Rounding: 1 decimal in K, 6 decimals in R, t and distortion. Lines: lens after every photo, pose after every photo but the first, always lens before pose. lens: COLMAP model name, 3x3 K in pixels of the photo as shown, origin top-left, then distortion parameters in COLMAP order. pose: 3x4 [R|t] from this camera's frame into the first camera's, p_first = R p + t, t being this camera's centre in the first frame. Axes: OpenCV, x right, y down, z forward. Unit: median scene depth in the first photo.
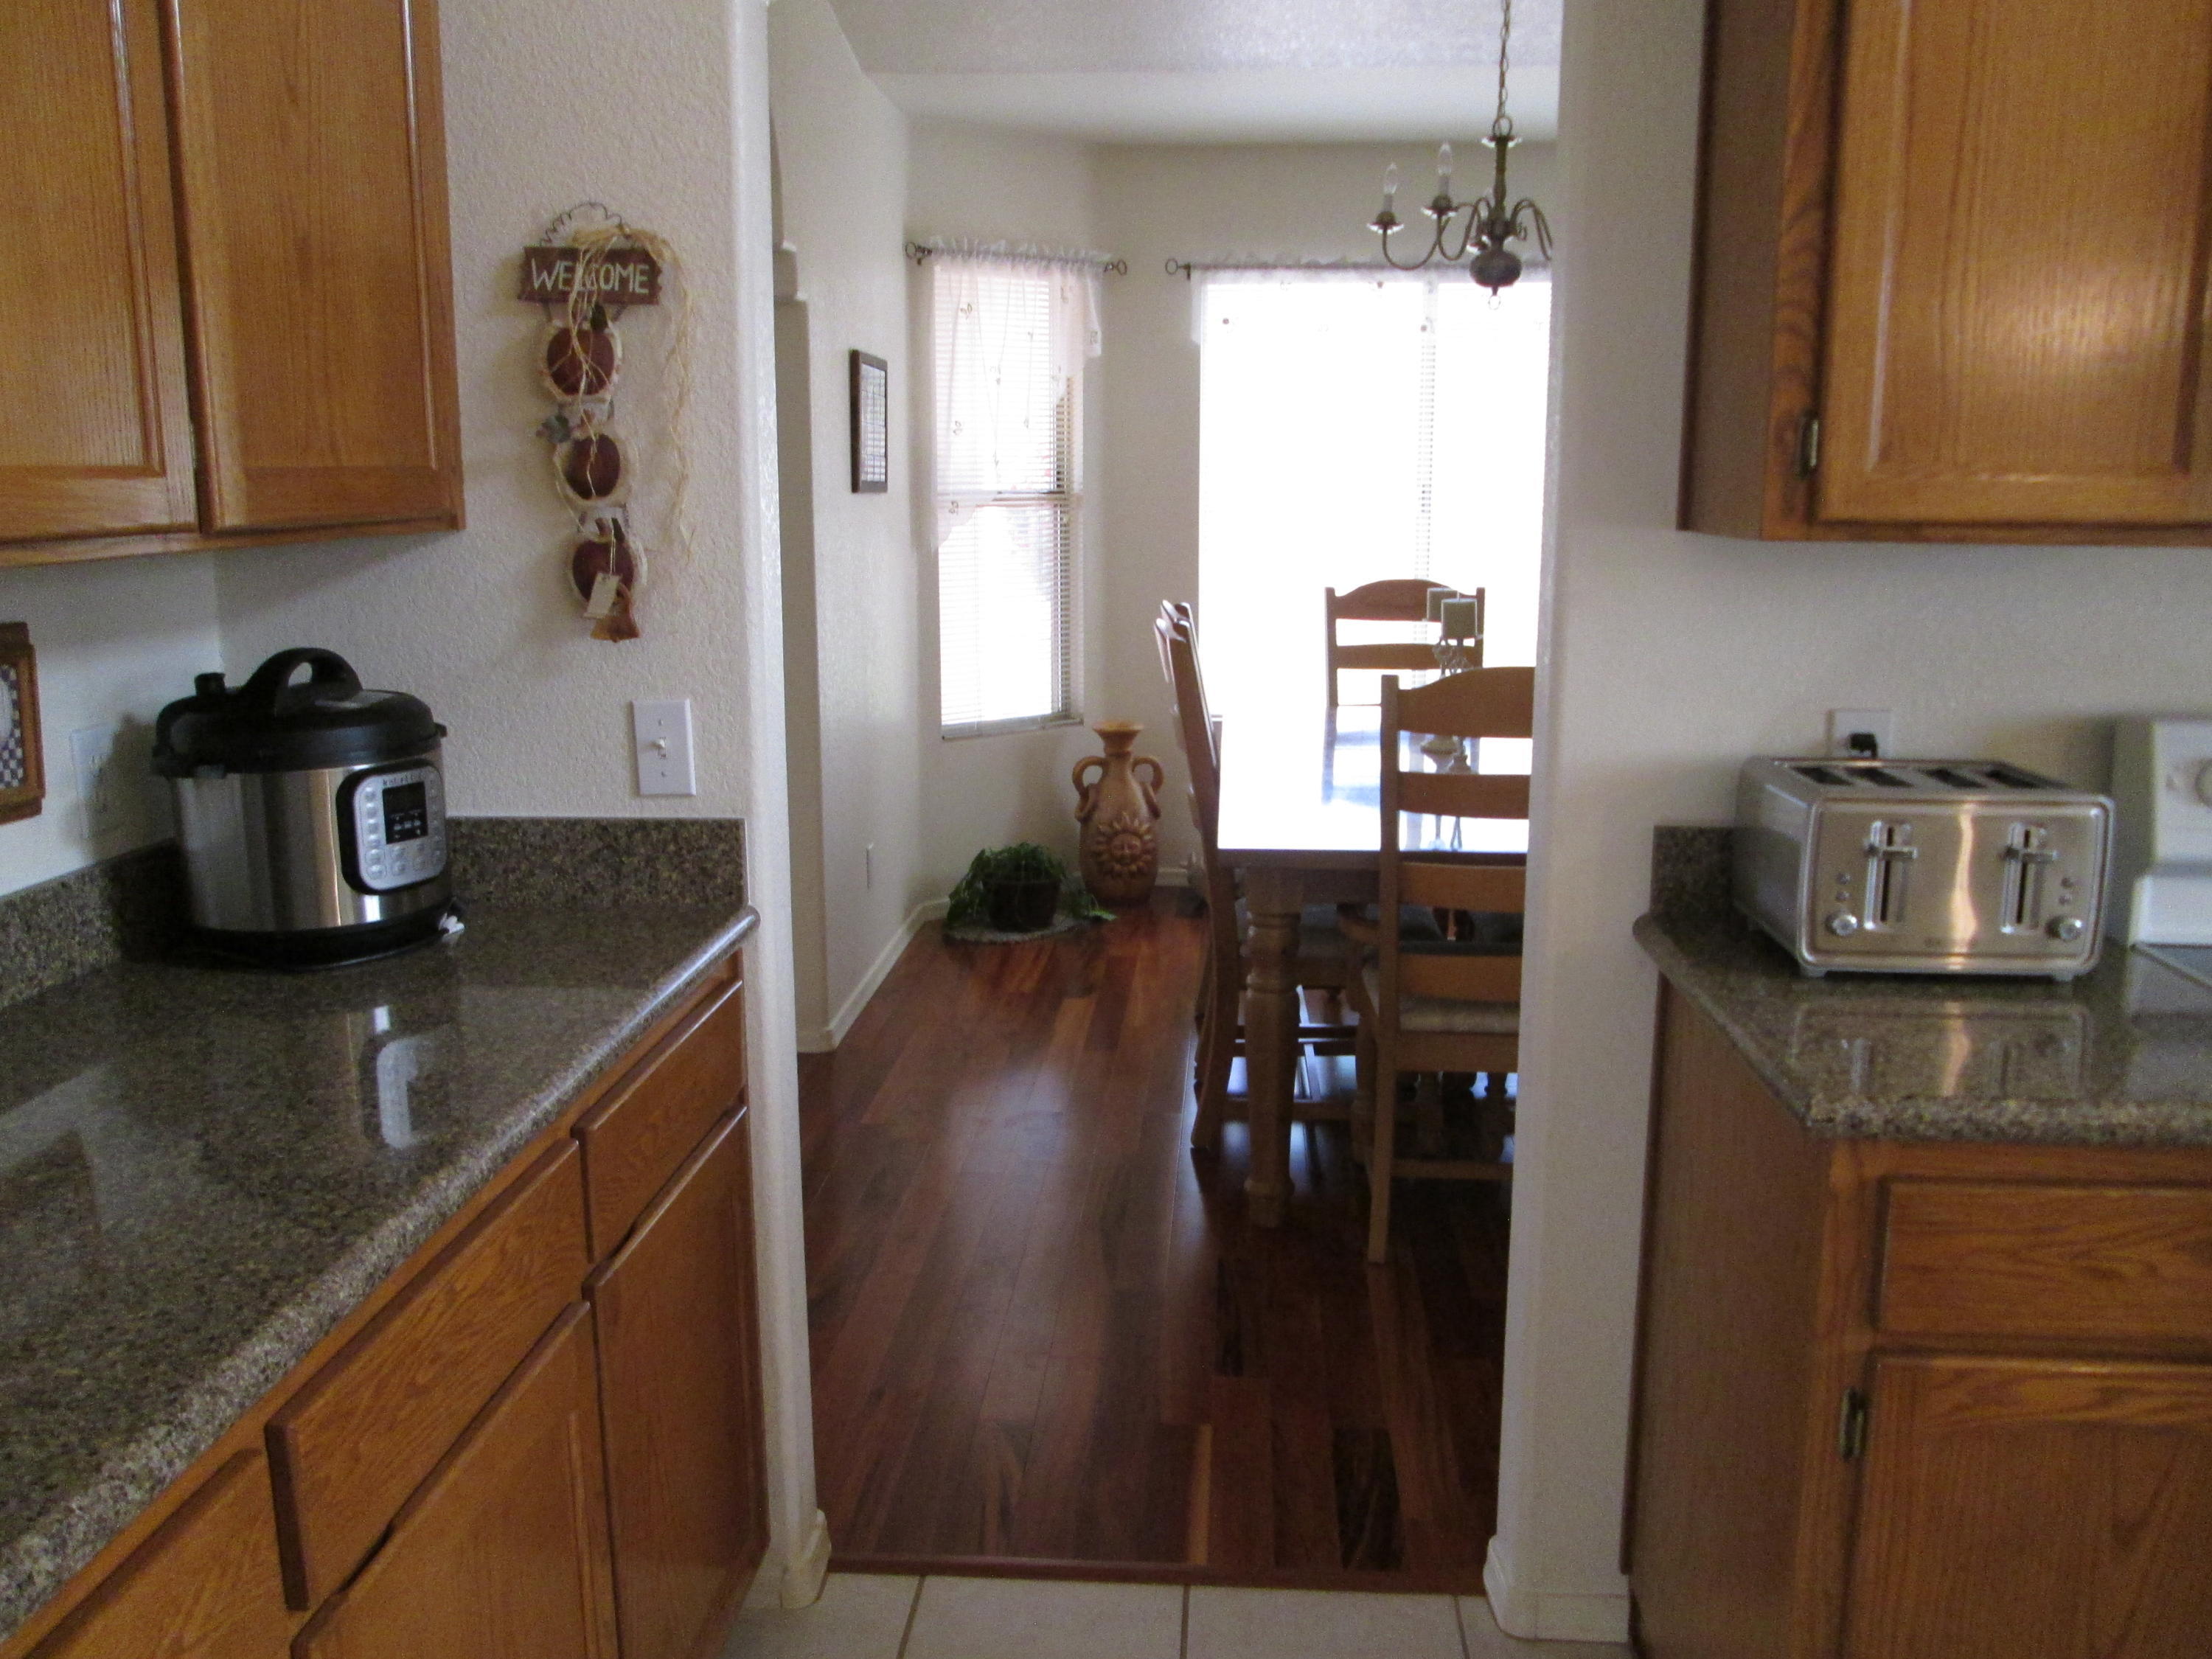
lens RADIAL K [[1798.8, 0, 1106.0], [0, 1798.8, 829.5], [0, 0, 1]] dist [-0.036332, 0.001311]
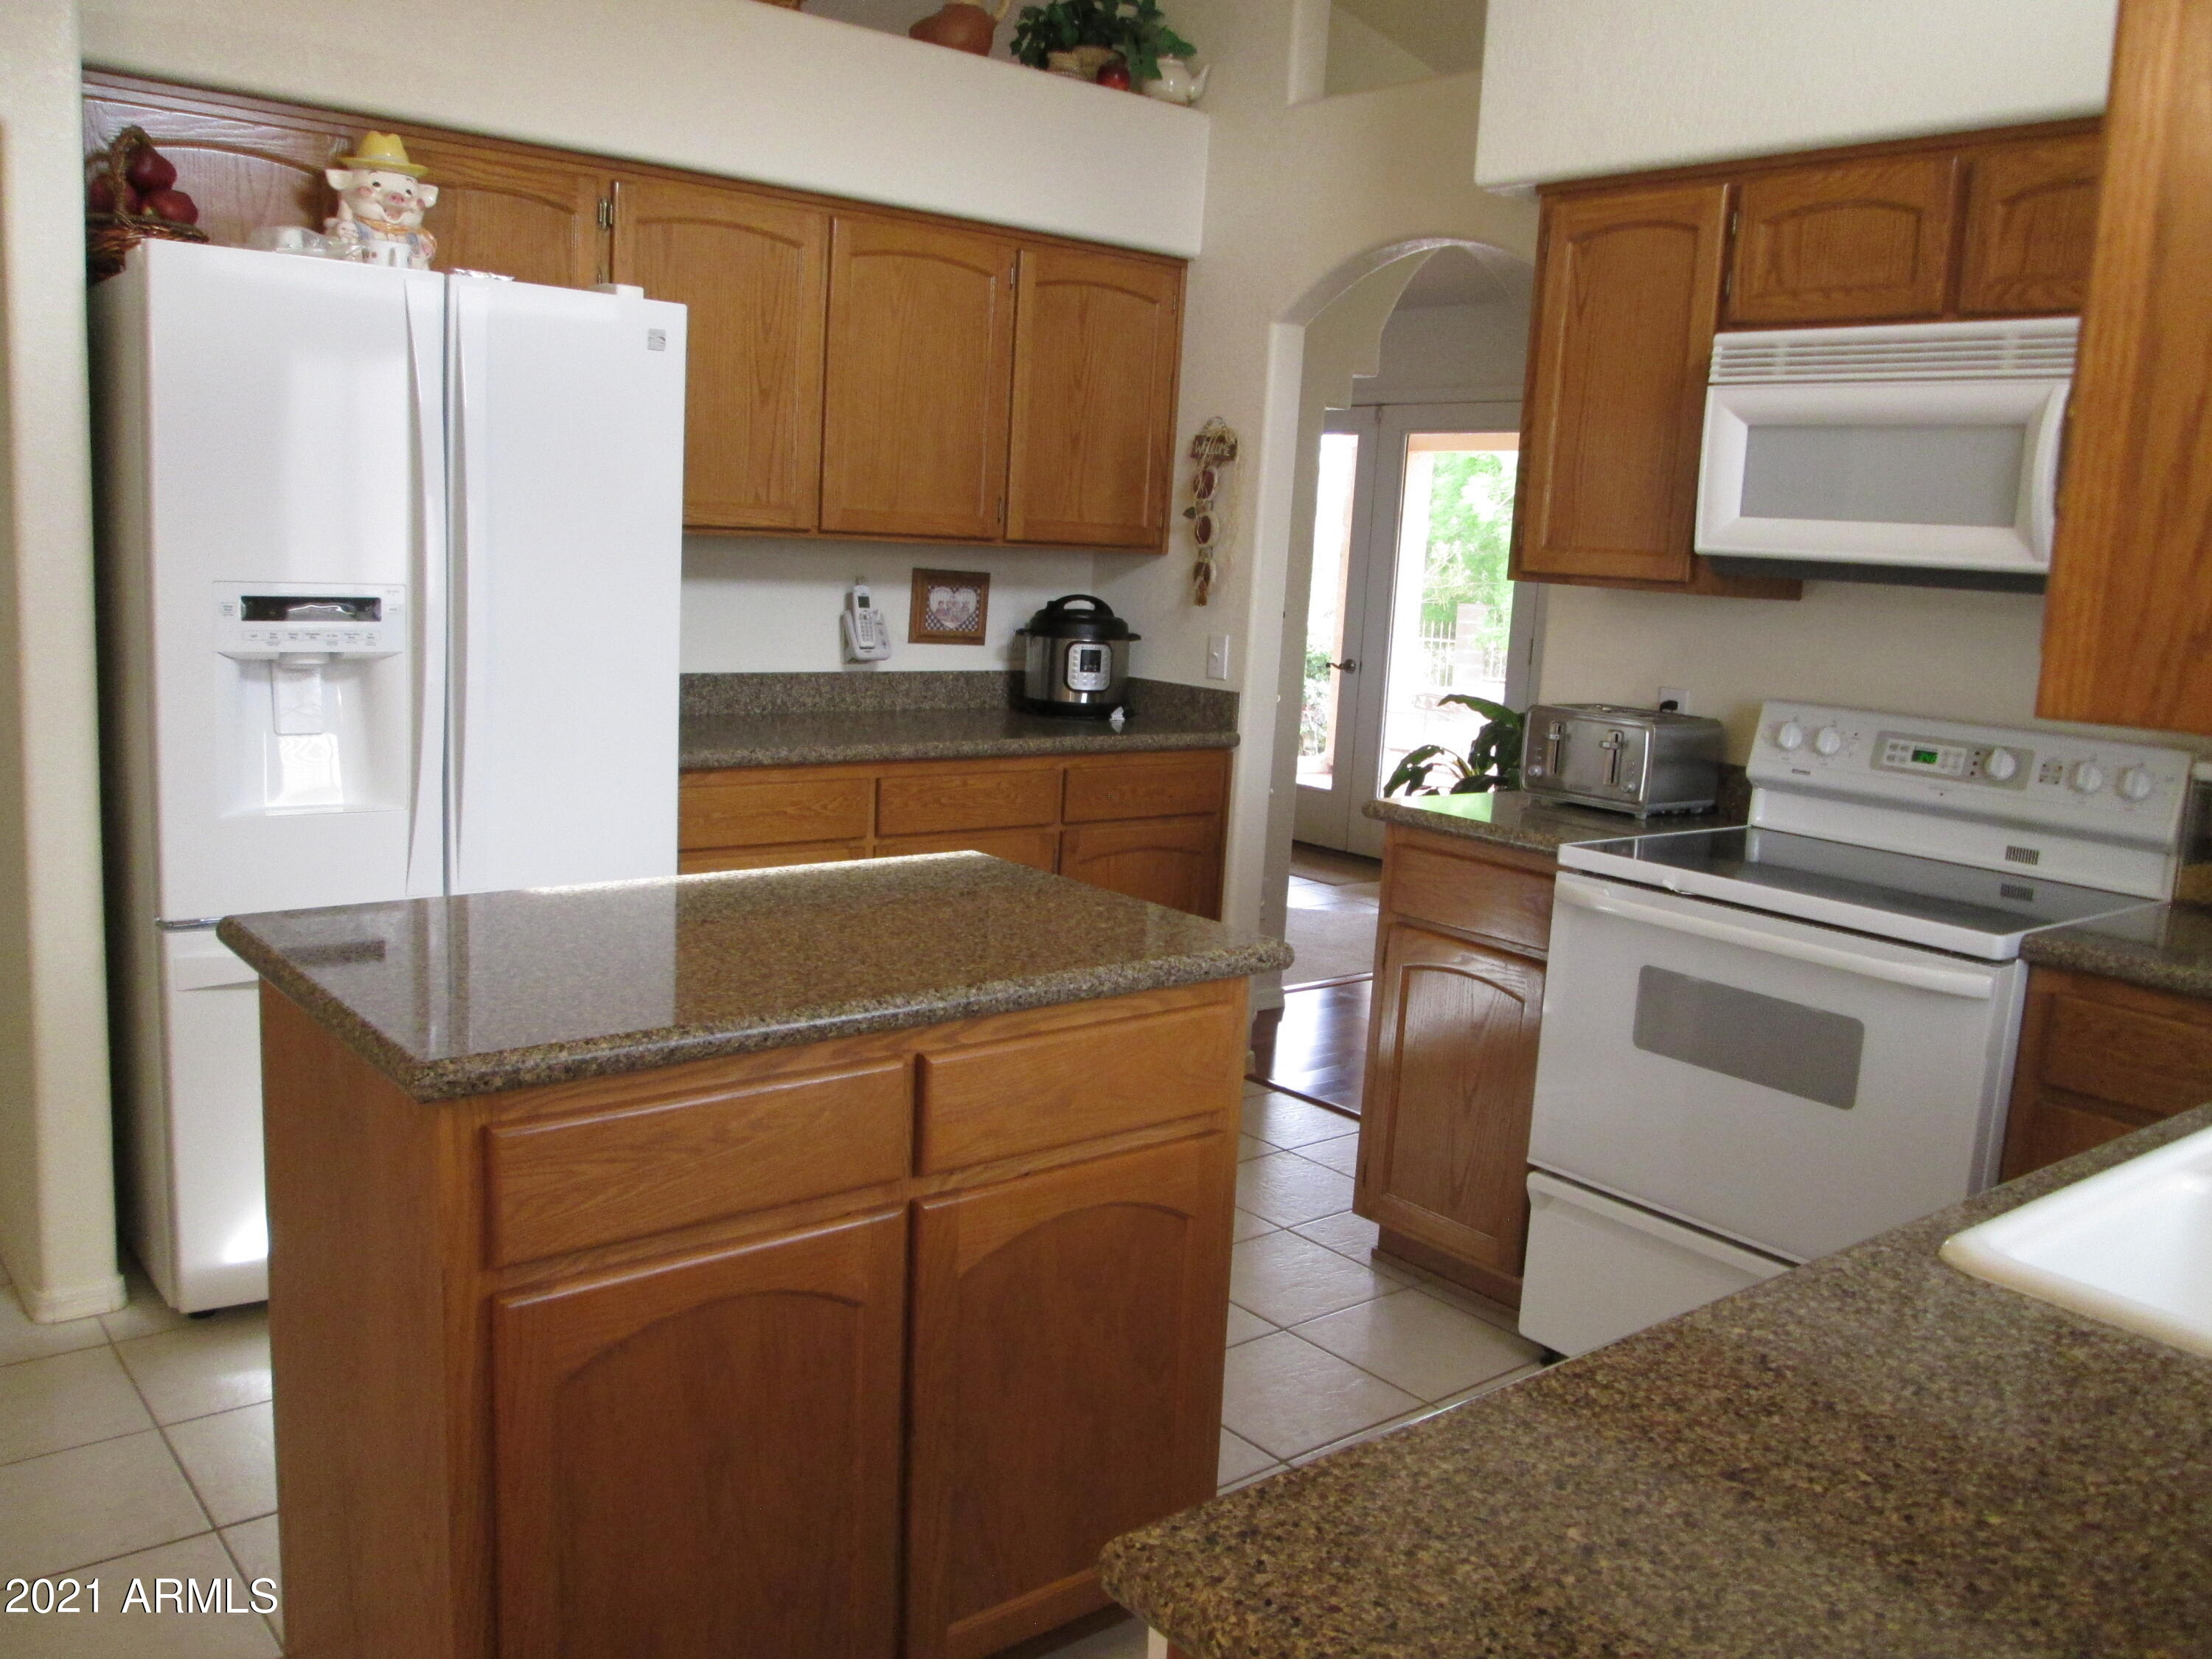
lens RADIAL K [[1798.8, 0, 1106.0], [0, 1798.8, 829.5], [0, 0, 1]] dist [-0.036332, 0.001311]
pose [[0.684260, 0.157933, -0.711931, 1.345884], [-0.197931, 0.979840, 0.027128, 0.138723], [0.701863, 0.122351, 0.701725, -0.667311]]
